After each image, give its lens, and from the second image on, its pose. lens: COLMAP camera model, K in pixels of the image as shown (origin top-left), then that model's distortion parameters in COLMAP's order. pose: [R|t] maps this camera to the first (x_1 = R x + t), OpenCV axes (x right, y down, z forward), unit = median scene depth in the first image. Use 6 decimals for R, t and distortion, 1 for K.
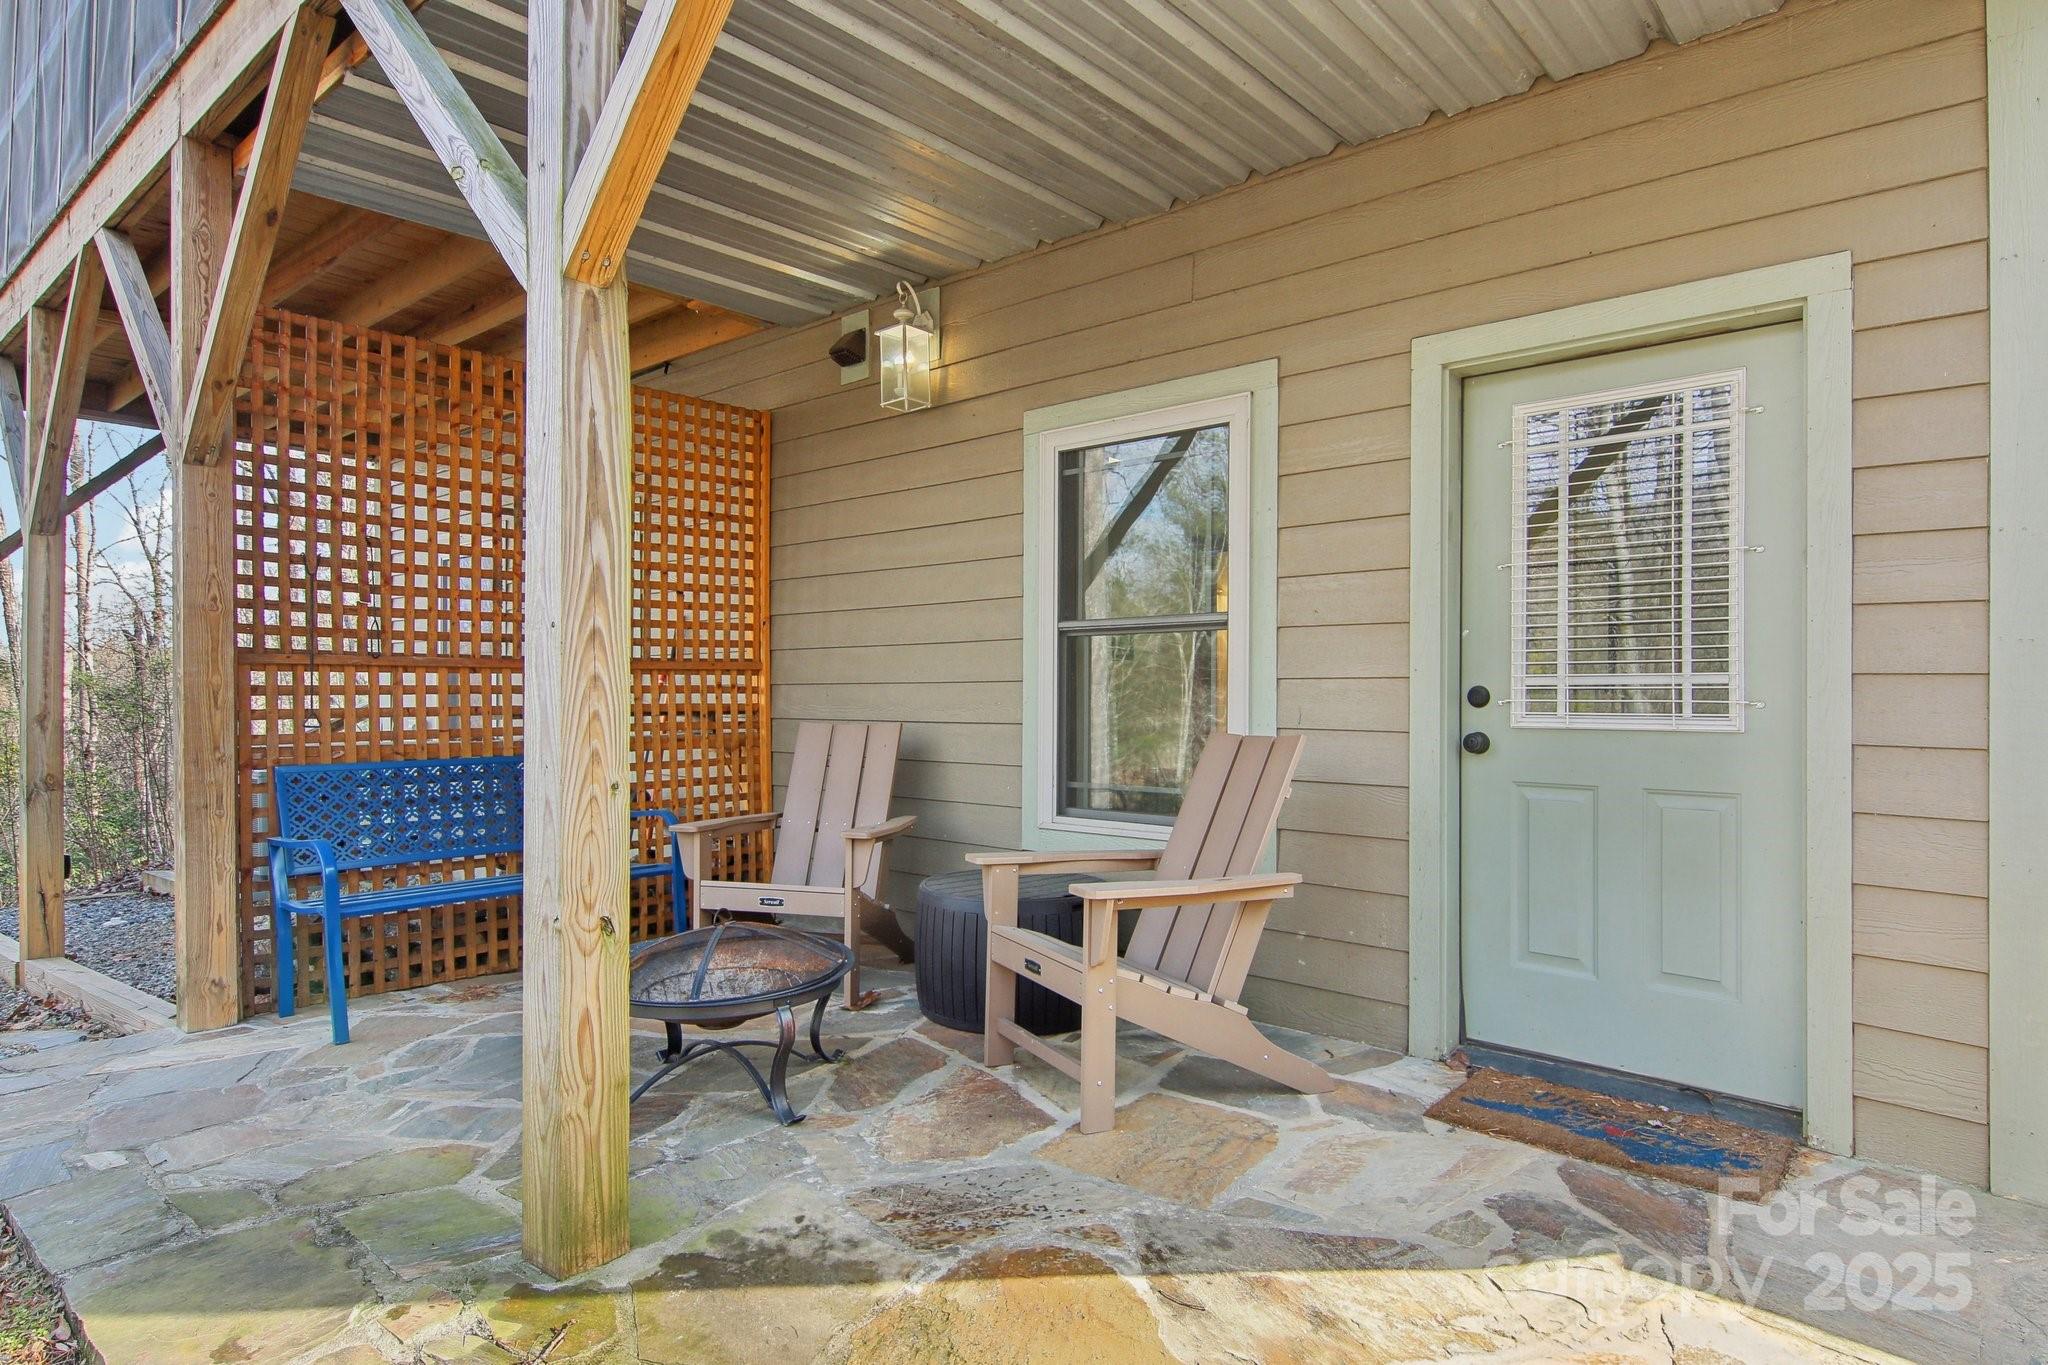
lens RADIAL K [[1138.2, 0, 1028.2], [0, 1138.2, 700.7], [0, 0, 1]] dist [0.003326, -0.022580]
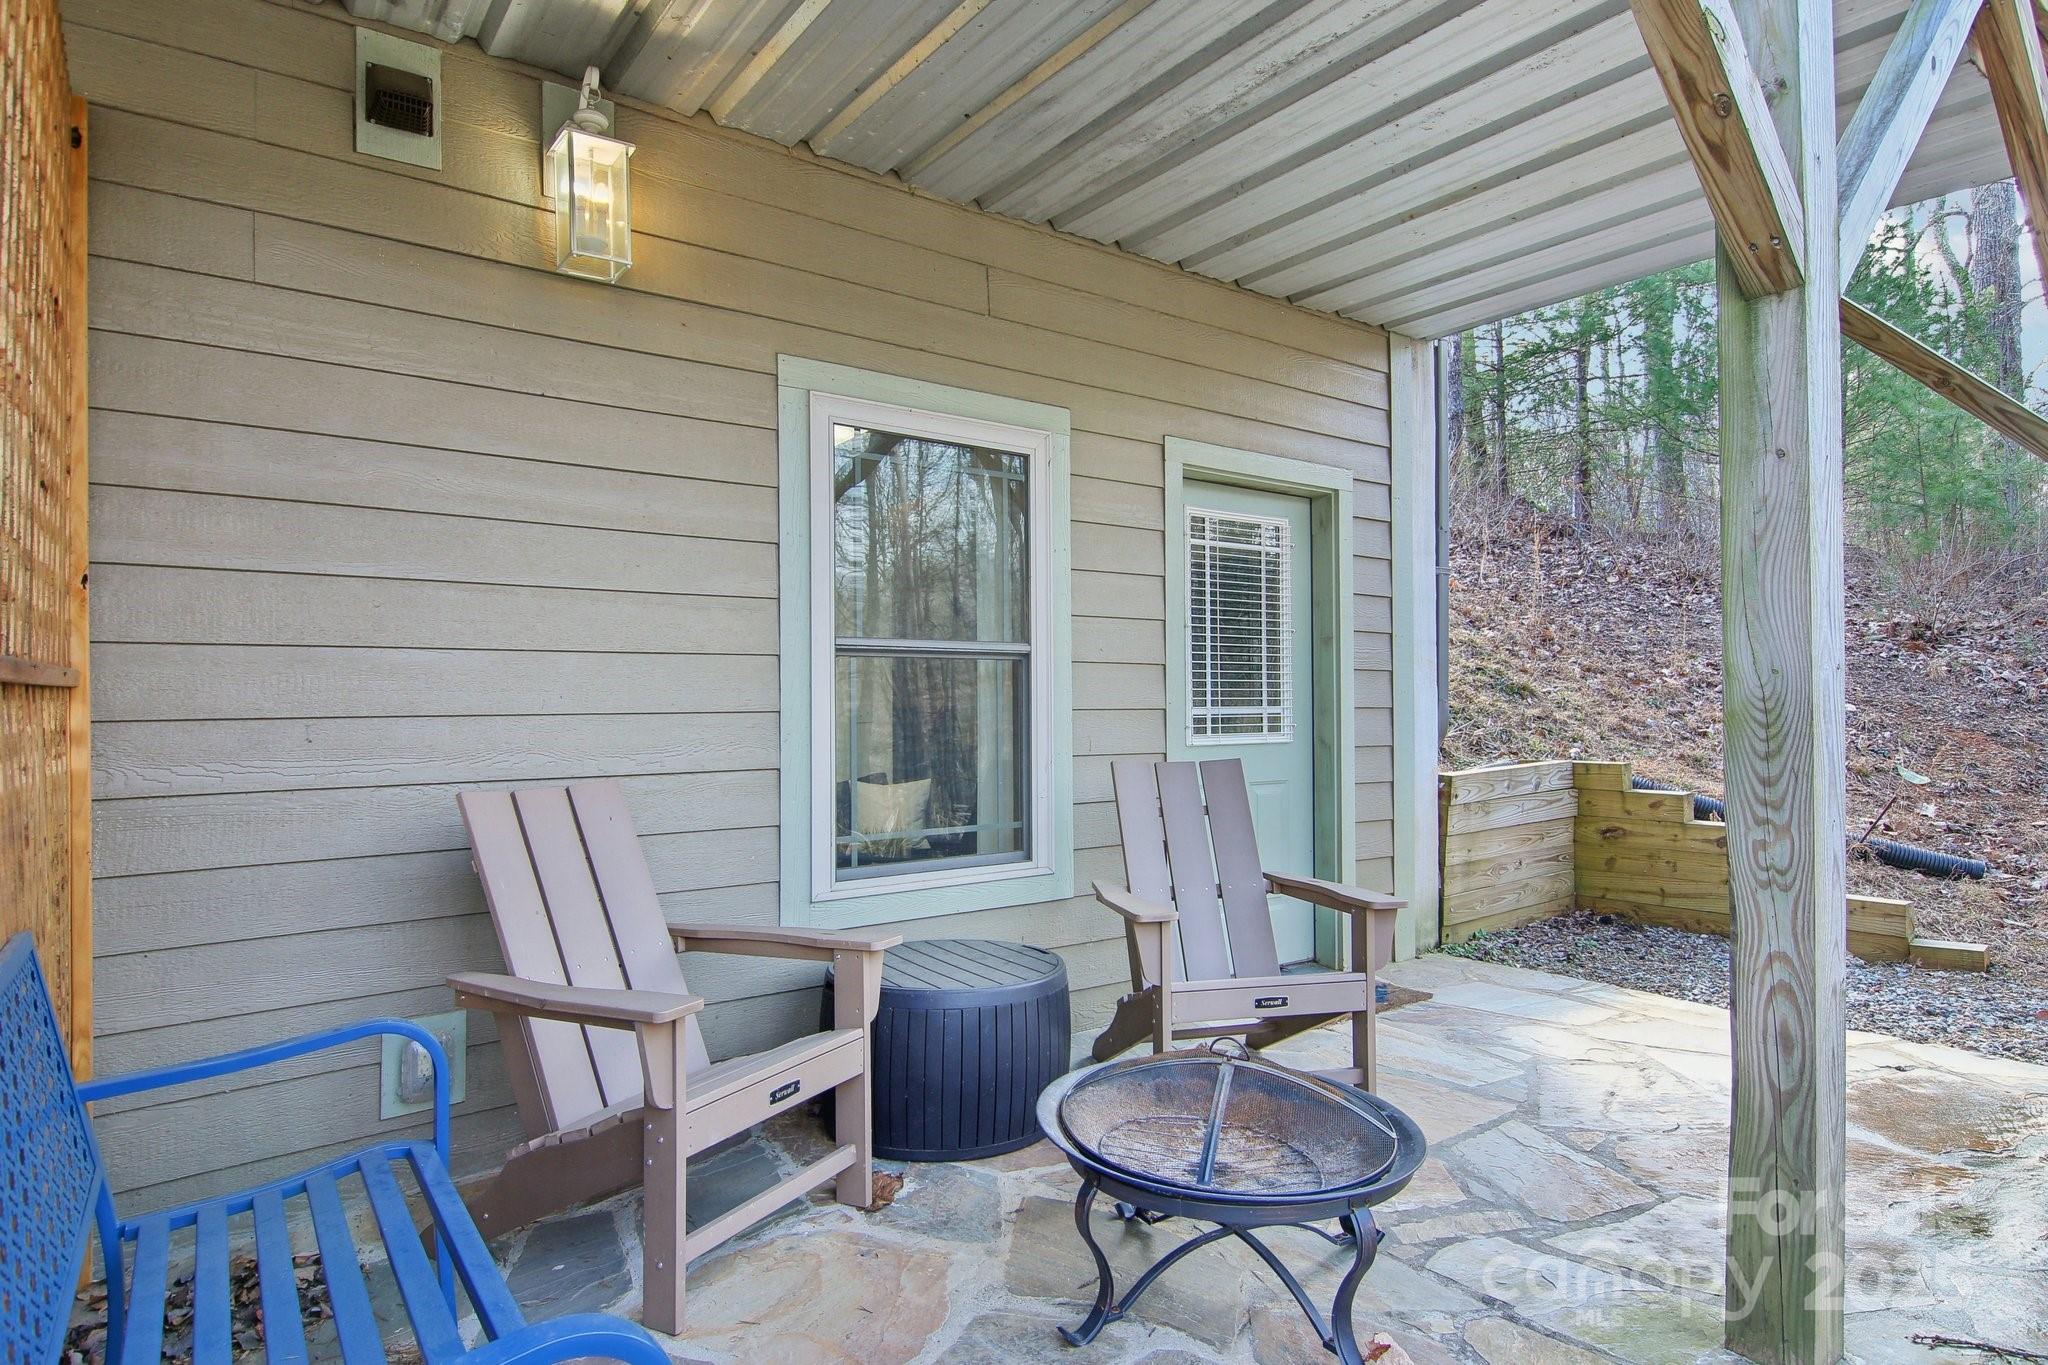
lens RADIAL K [[1138.2, 0, 1028.2], [0, 1138.2, 700.7], [0, 0, 1]] dist [0.003326, -0.022580]
pose [[0.227551, 0.002172, 0.973764, -0.831221], [0.008238, 0.999957, -0.004155, -0.023517], [-0.973731, 0.008967, 0.227523, 0.796492]]
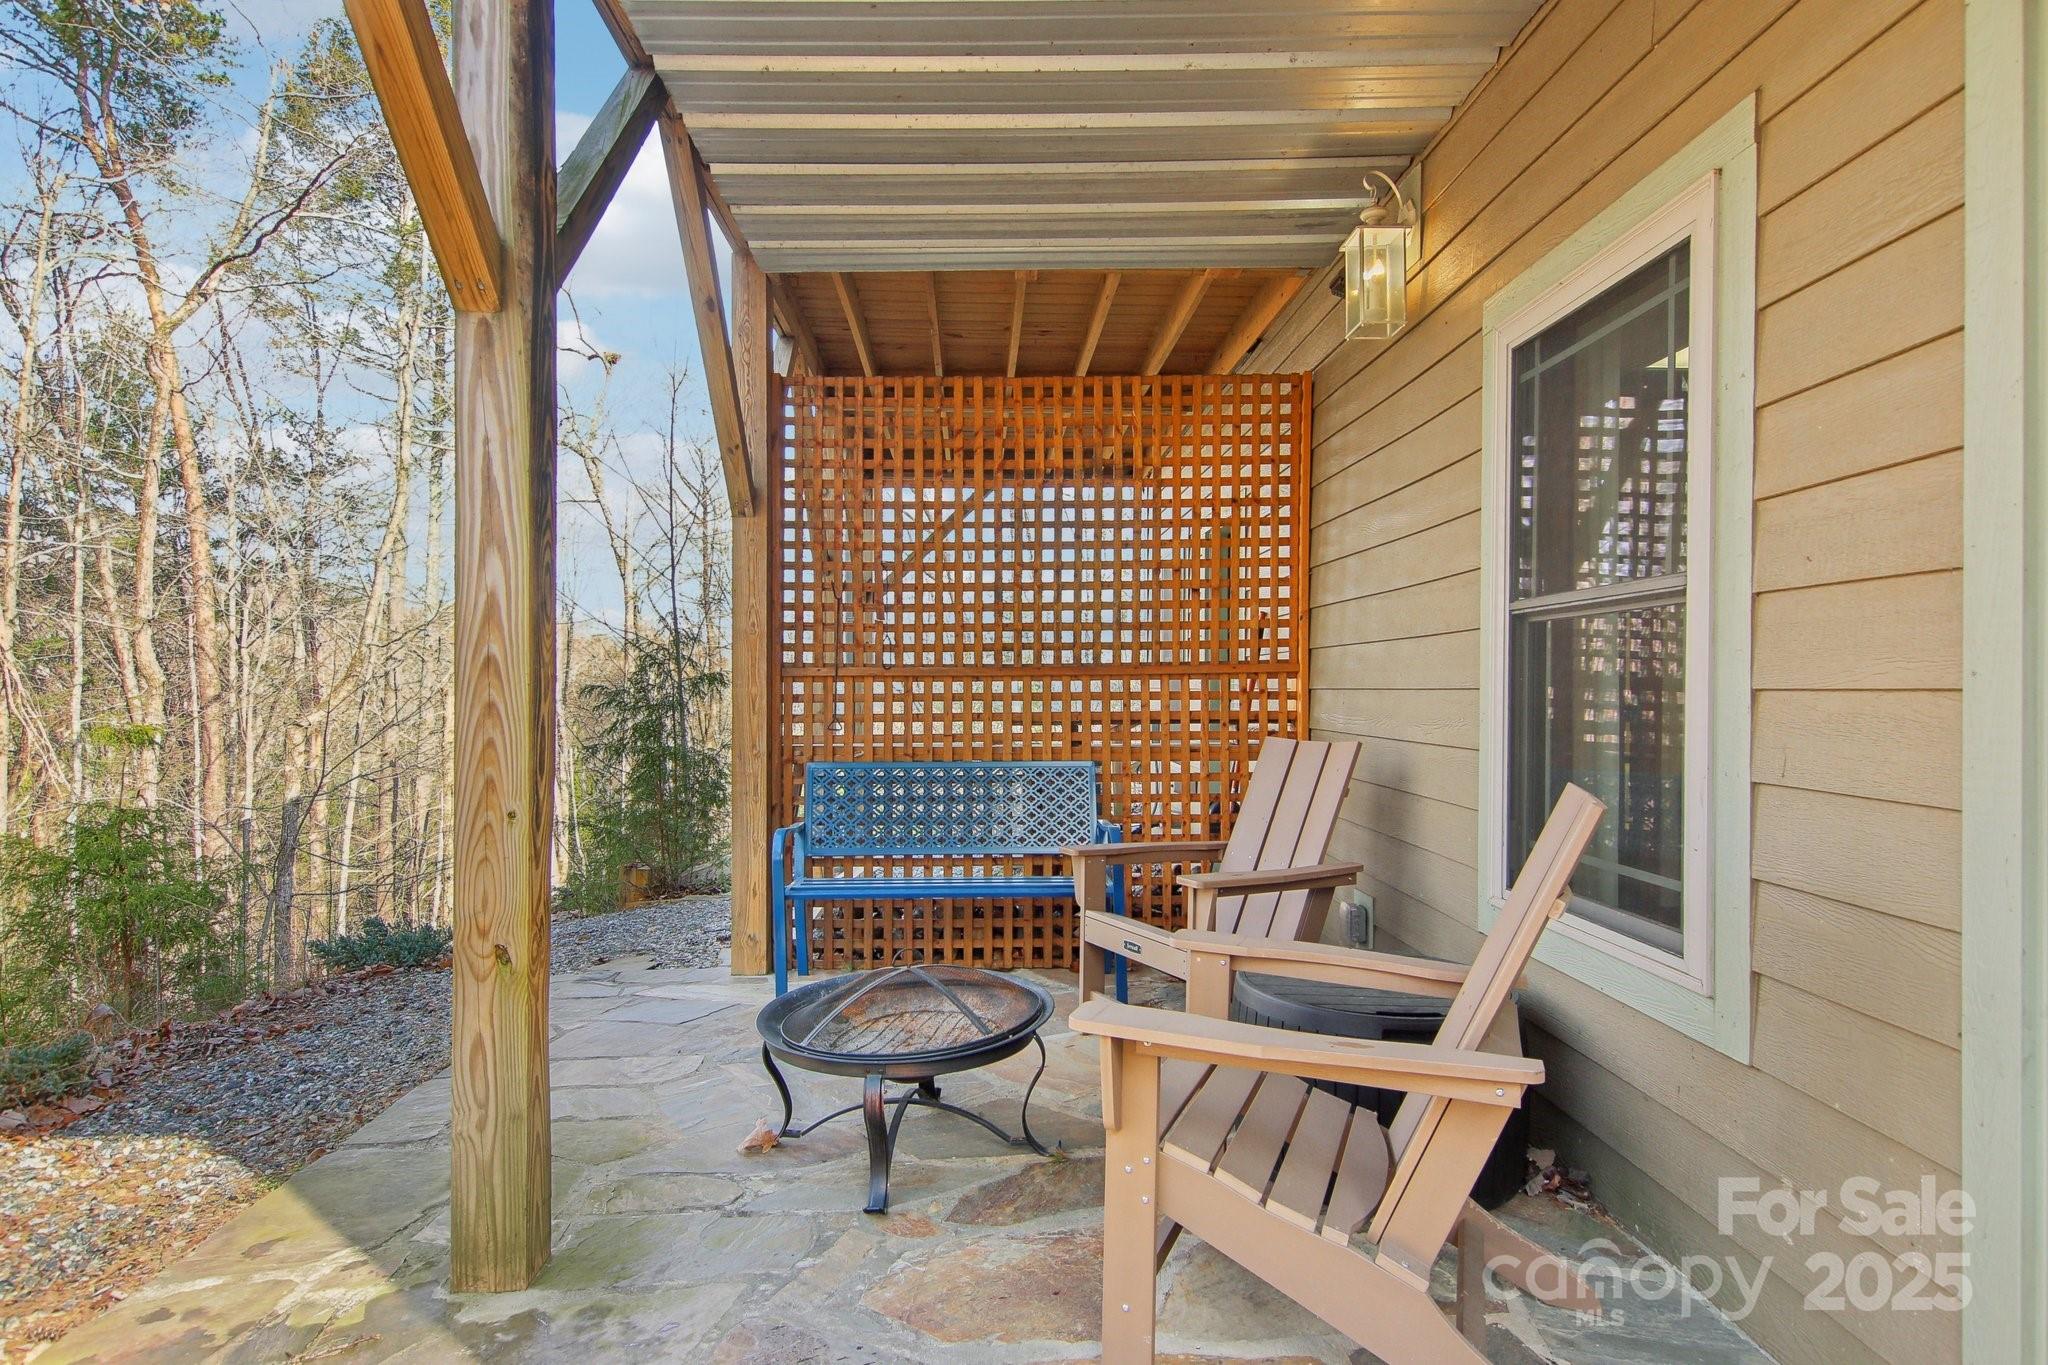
lens RADIAL K [[1133.0, 0, 1017.5], [0, 1133.0, 701.9], [0, 0, 1]] dist [-0.002923, -0.000217]
pose [[0.673659, 0.008001, -0.738999, 0.379966], [-0.000620, 0.999947, 0.010261, -0.019197], [0.739042, -0.006454, 0.673628, 0.383052]]
